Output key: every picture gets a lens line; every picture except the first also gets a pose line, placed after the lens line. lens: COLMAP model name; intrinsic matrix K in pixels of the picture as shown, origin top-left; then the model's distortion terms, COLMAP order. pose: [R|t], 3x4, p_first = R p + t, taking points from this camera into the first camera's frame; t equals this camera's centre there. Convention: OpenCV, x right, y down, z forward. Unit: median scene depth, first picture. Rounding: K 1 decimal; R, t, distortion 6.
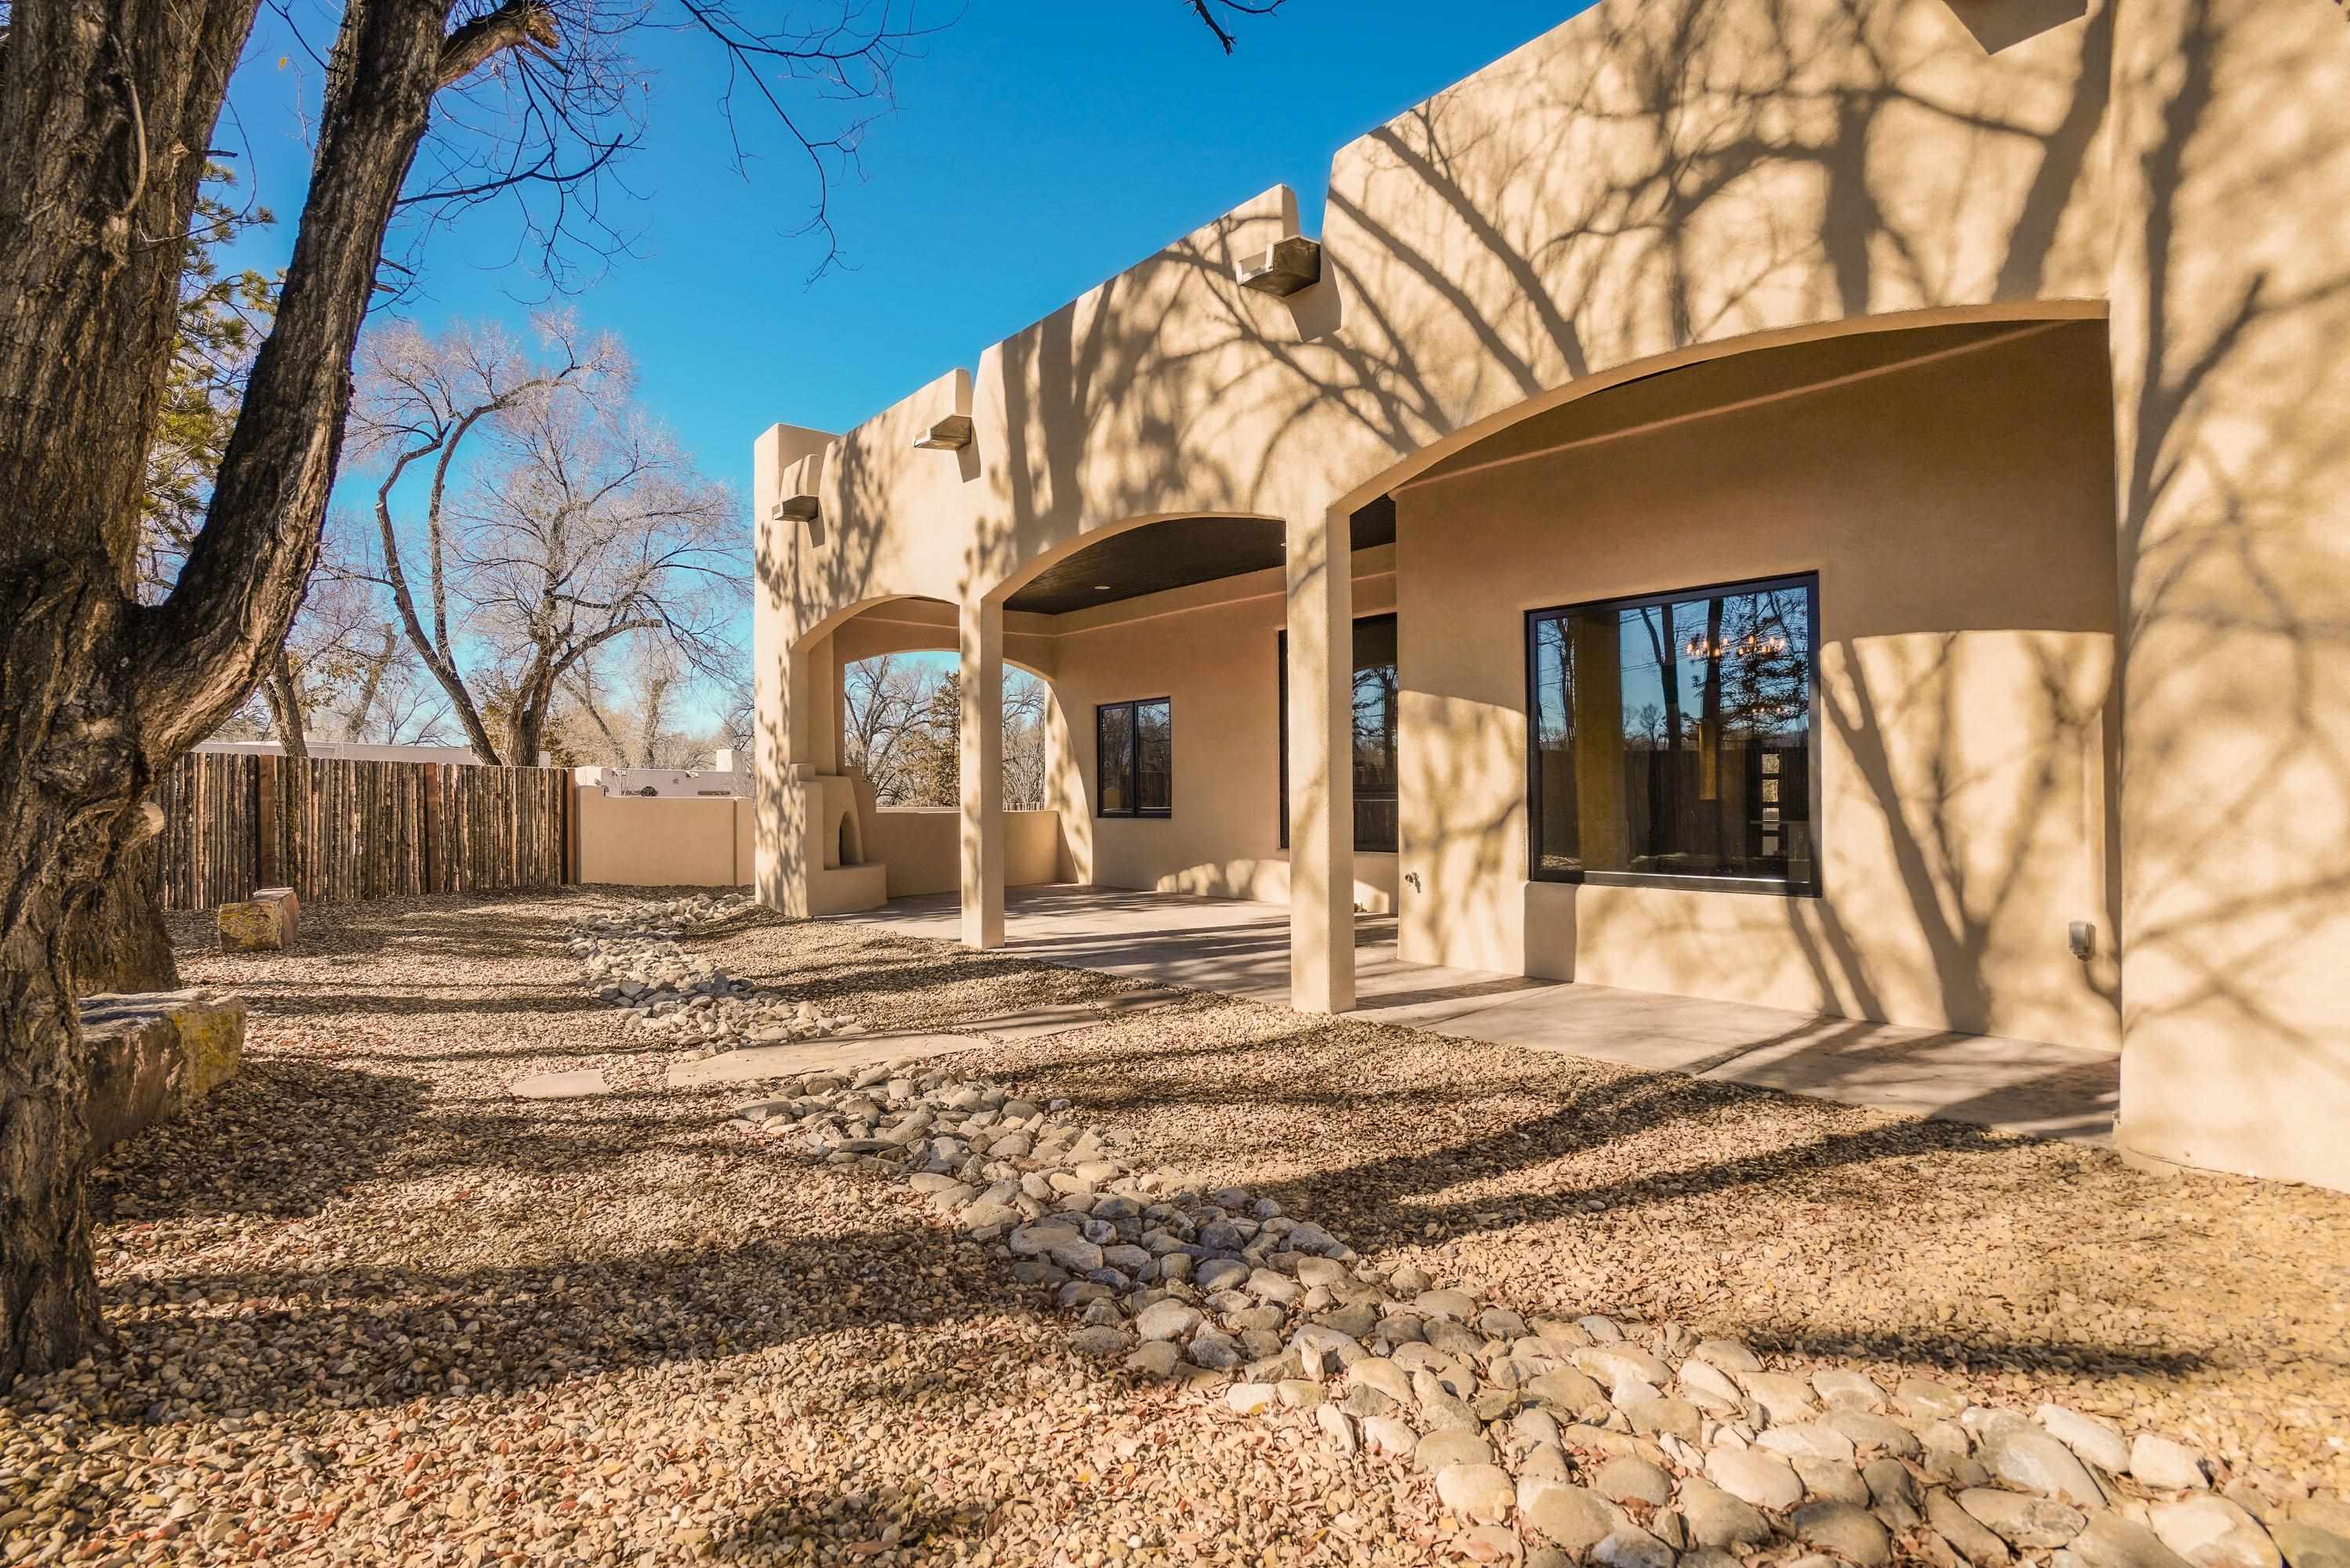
lens RADIAL K [[1086.2, 0, 1174.3], [0, 1086.2, 838.3], [0, 0, 1]] dist [-0.032340, 0.006275]
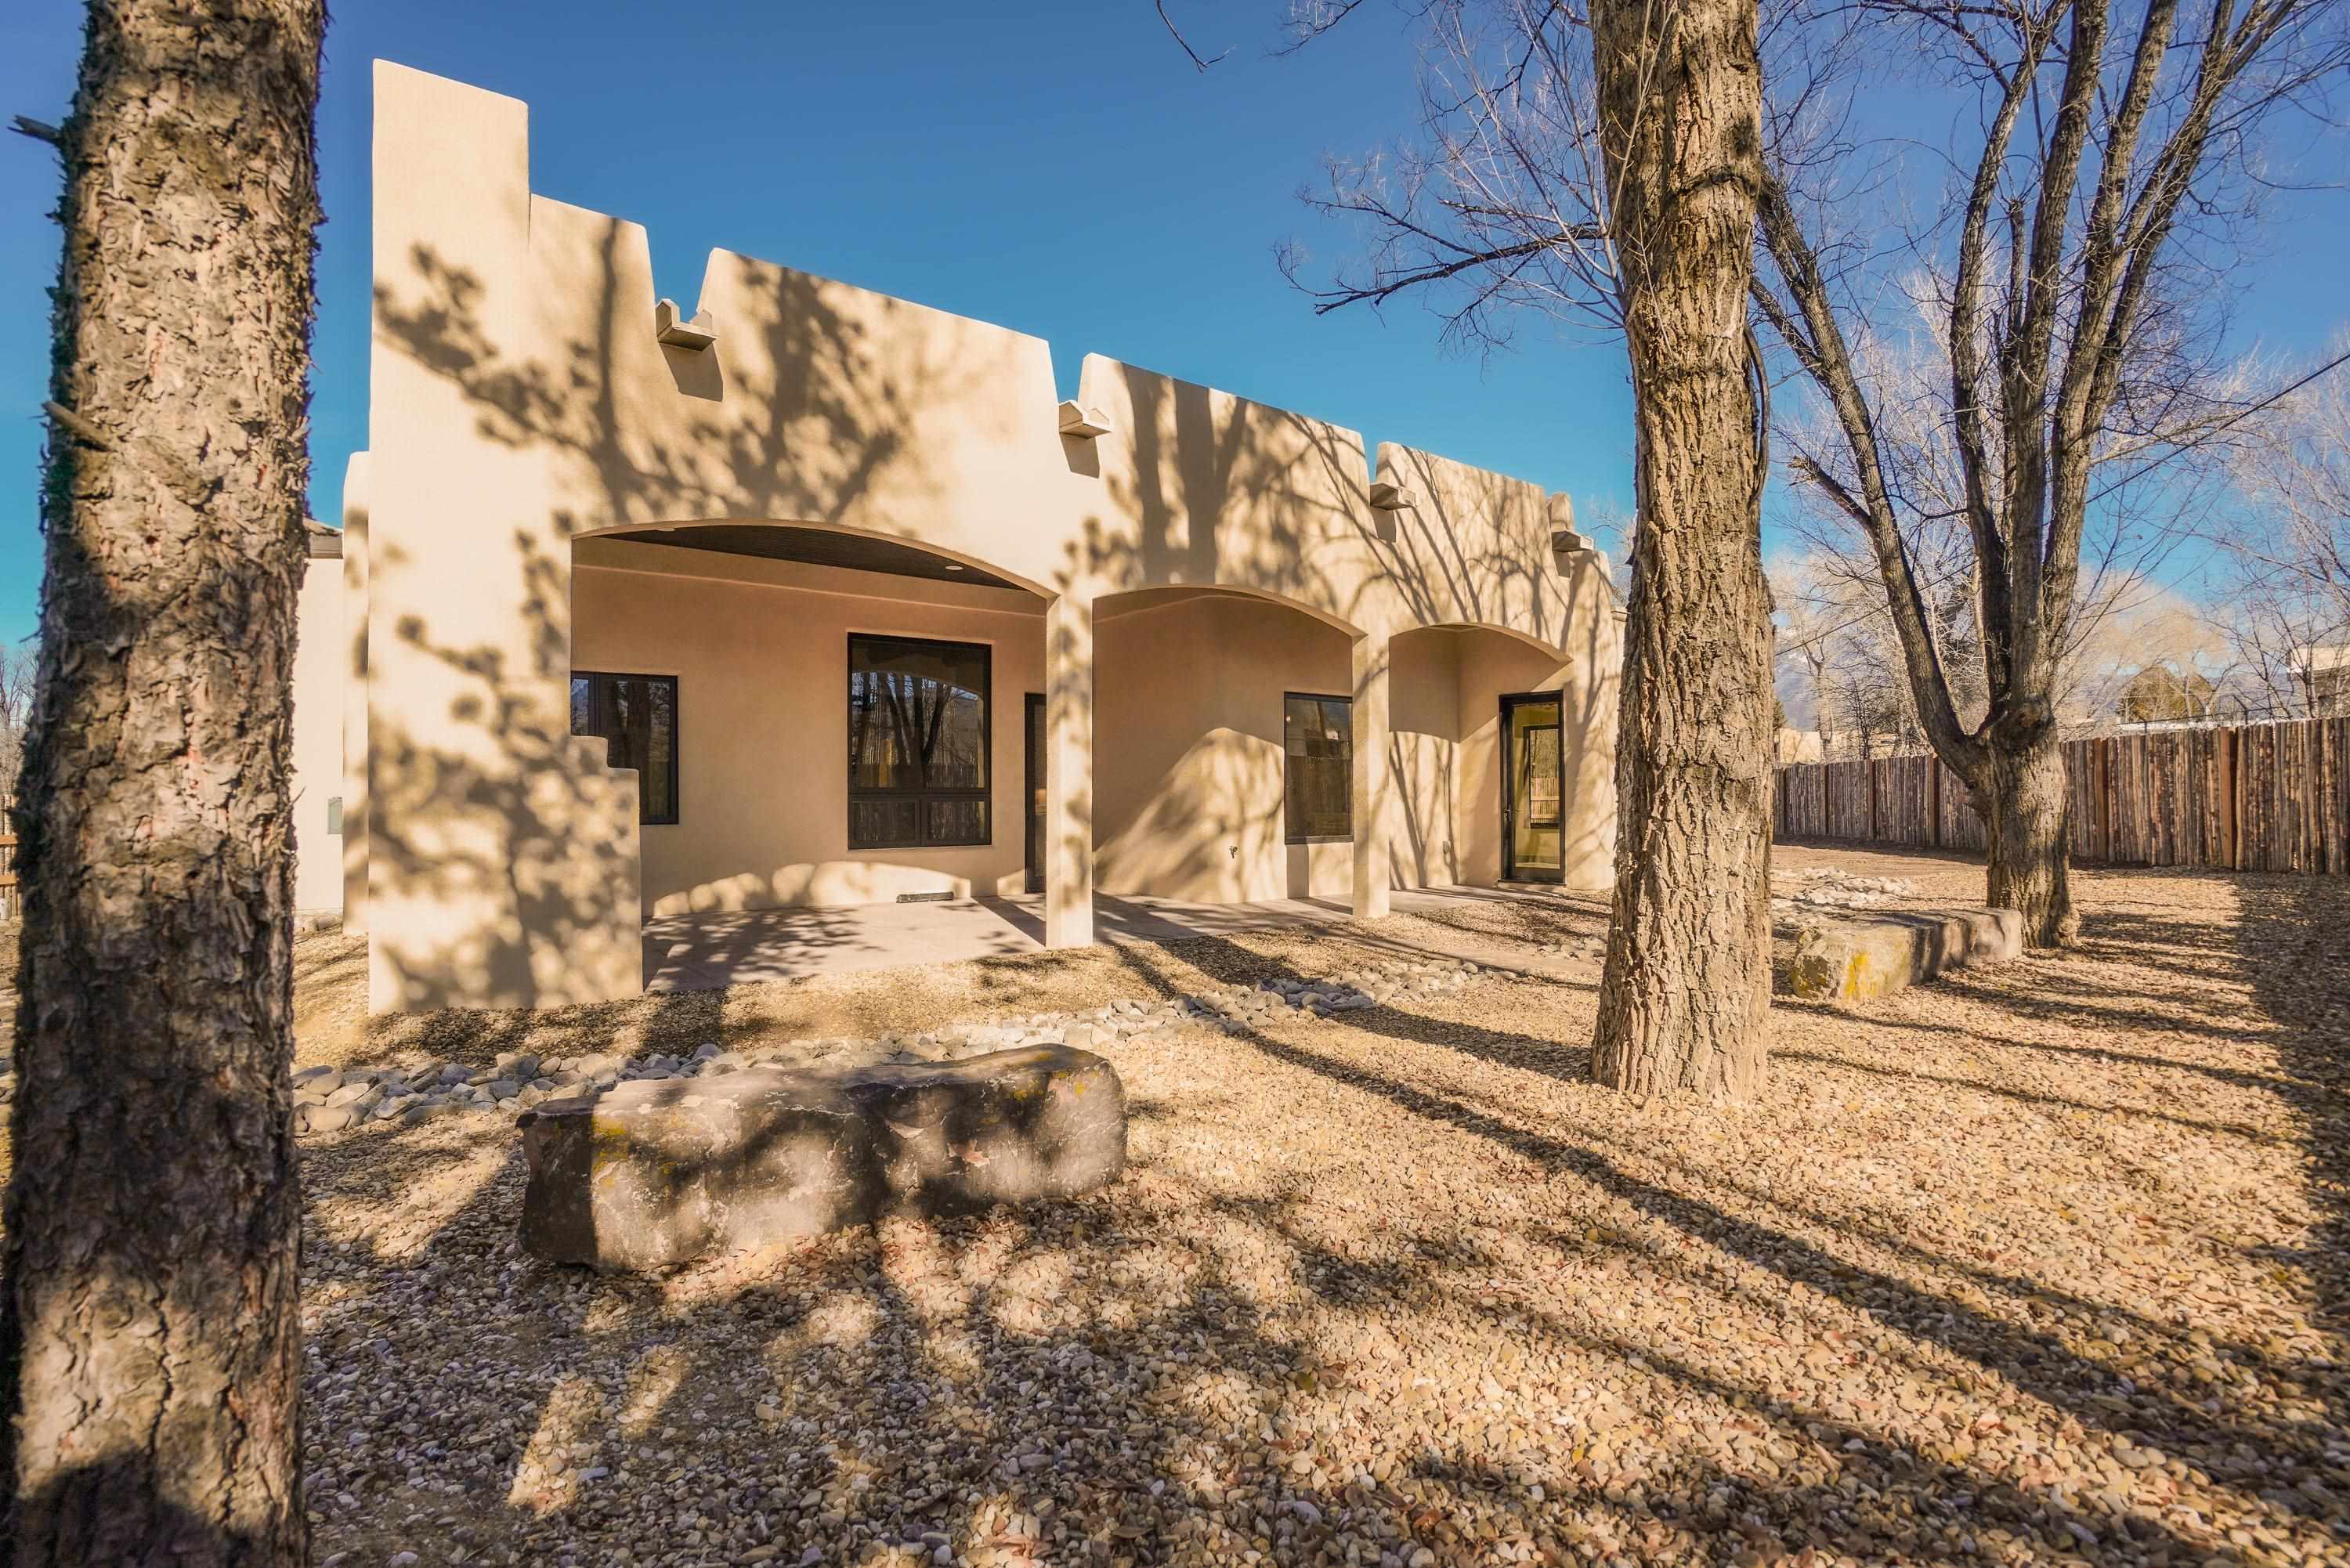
lens RADIAL K [[1086.2, 0, 1172.4], [0, 1086.2, 781.8], [0, 0, 1]] dist [-0.032340, 0.006275]
pose [[0.054862, 0.006177, 0.998475, -1.442582], [0.033750, 0.999398, -0.008037, -0.055041], [-0.997923, 0.034139, 0.054620, 1.094507]]
